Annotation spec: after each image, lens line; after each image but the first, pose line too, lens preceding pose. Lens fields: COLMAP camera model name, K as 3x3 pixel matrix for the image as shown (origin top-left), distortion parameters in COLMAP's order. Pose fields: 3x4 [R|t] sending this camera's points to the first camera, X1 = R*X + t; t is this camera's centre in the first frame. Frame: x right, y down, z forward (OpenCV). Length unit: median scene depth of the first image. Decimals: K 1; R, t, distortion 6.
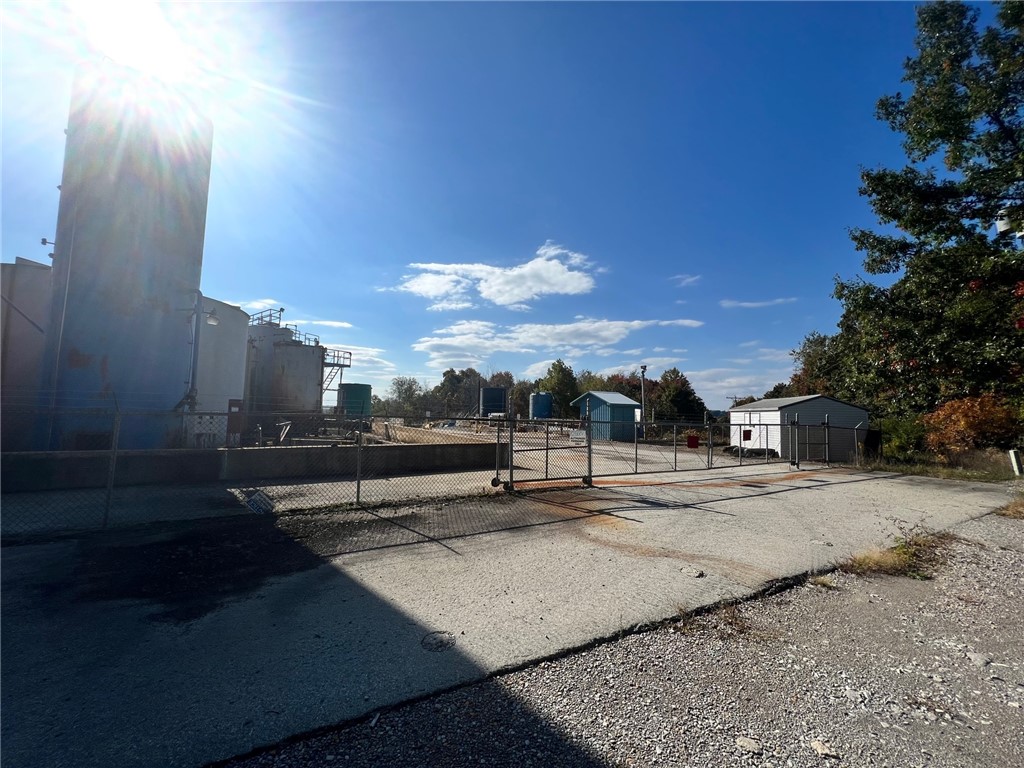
lens RADIAL K [[406.8, 0, 512.0], [0, 406.8, 384.0], [0, 0, 1]] dist [0.000018, 0.000004]
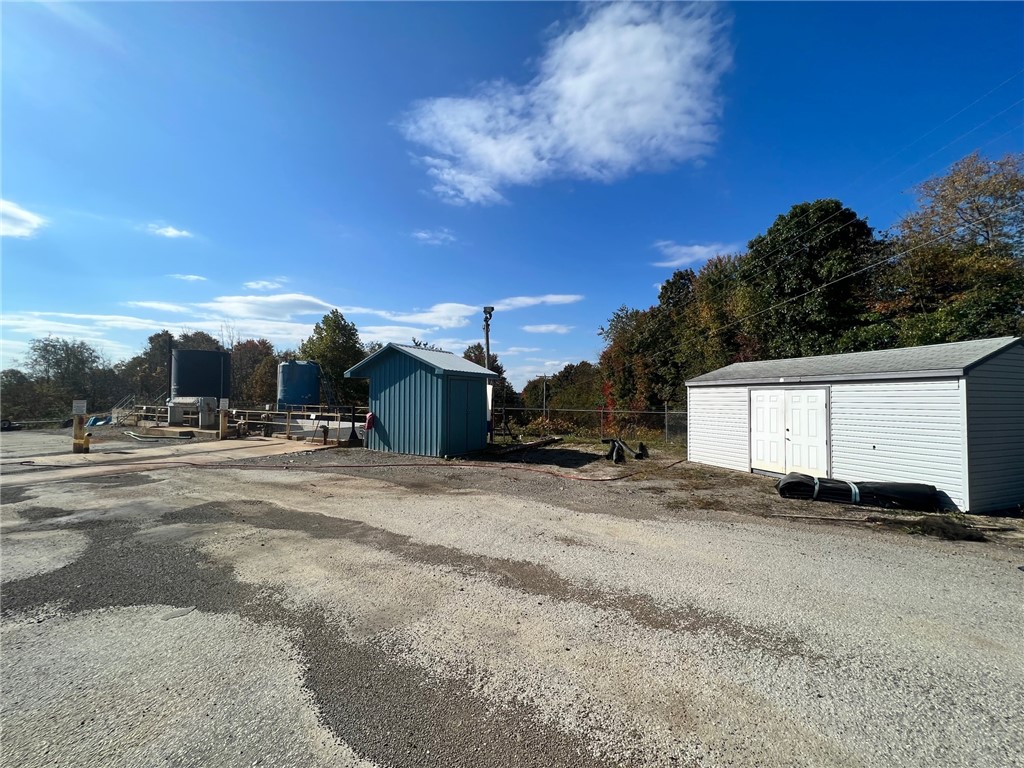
lens RADIAL K [[410.5, 0, 512.0], [0, 410.5, 384.0], [0, 0, 1]] dist [0.002022, 0.000367]
pose [[0.877887, -0.002264, 0.478862, 0.052032], [-0.019324, 0.999007, 0.040150, 0.022674], [-0.478478, -0.044500, 0.876971, 0.308308]]
